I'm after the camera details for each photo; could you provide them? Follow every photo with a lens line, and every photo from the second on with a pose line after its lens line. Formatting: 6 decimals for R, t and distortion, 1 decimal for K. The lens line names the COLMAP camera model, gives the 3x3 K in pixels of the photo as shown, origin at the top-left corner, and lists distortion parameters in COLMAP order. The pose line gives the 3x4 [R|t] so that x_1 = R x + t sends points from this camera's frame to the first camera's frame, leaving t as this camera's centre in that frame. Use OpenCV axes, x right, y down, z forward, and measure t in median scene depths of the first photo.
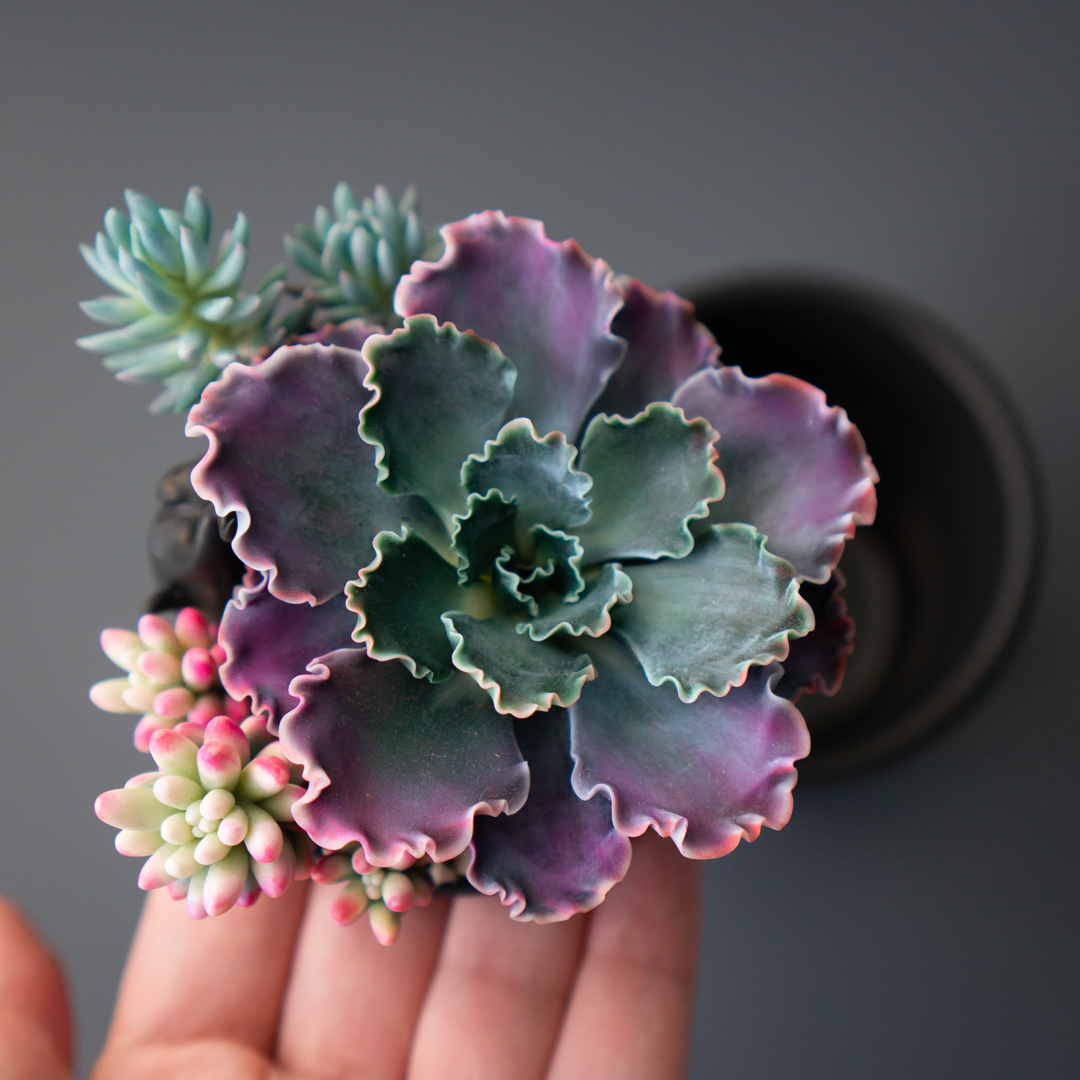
lens RADIAL K [[2586.0, 0, 538.1], [0, 2586.0, 542.4], [0, 0, 1]] dist [-0.037719, 0.000000]
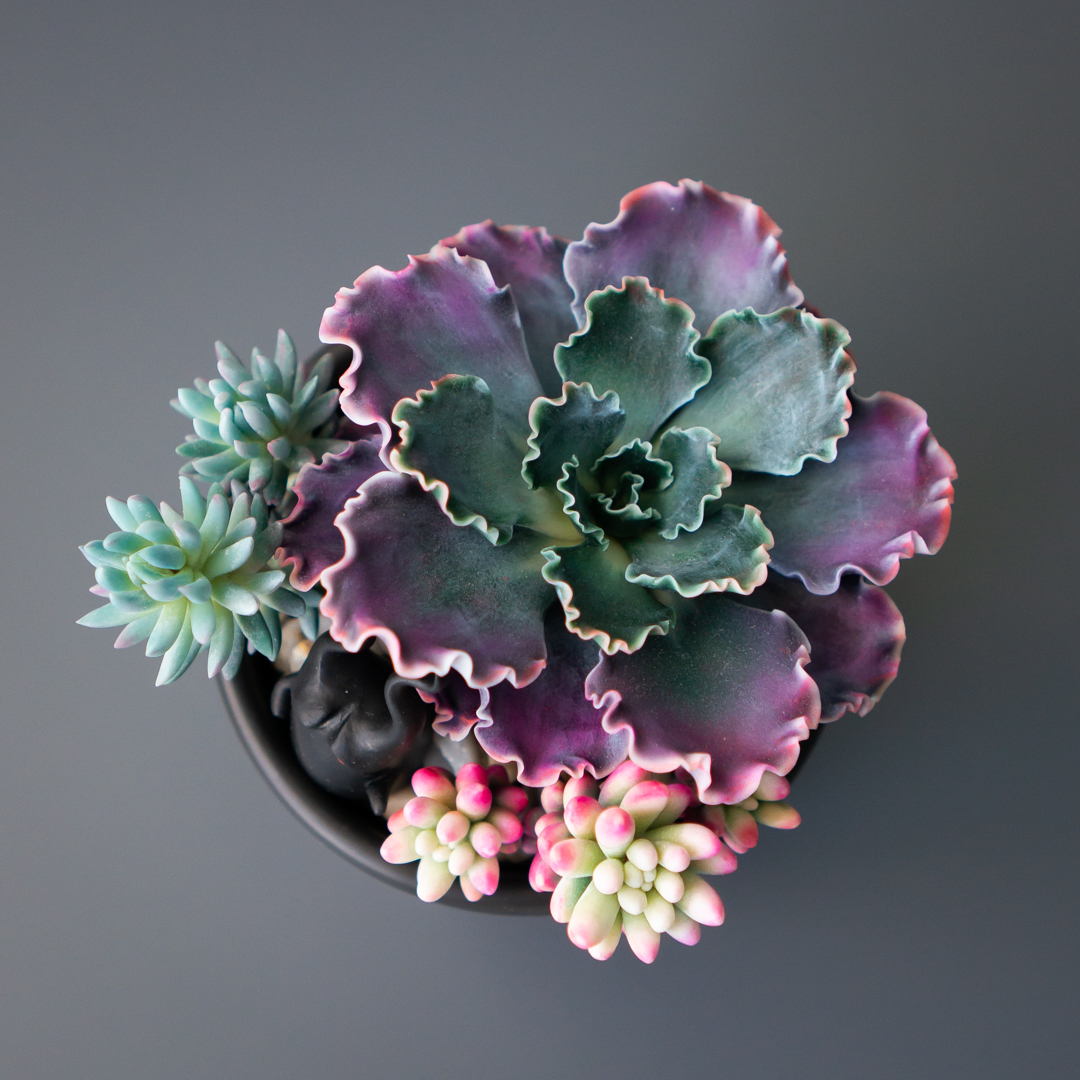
lens RADIAL K [[2586.0, 0, 539.3], [0, 2586.0, 537.1], [0, 0, 1]] dist [-0.037719, 0.000000]
pose [[0.626700, -0.751605, 0.205759, -0.263432], [0.728851, 0.658783, 0.186497, -0.206139], [-0.275722, 0.033090, 0.960668, -0.007662]]
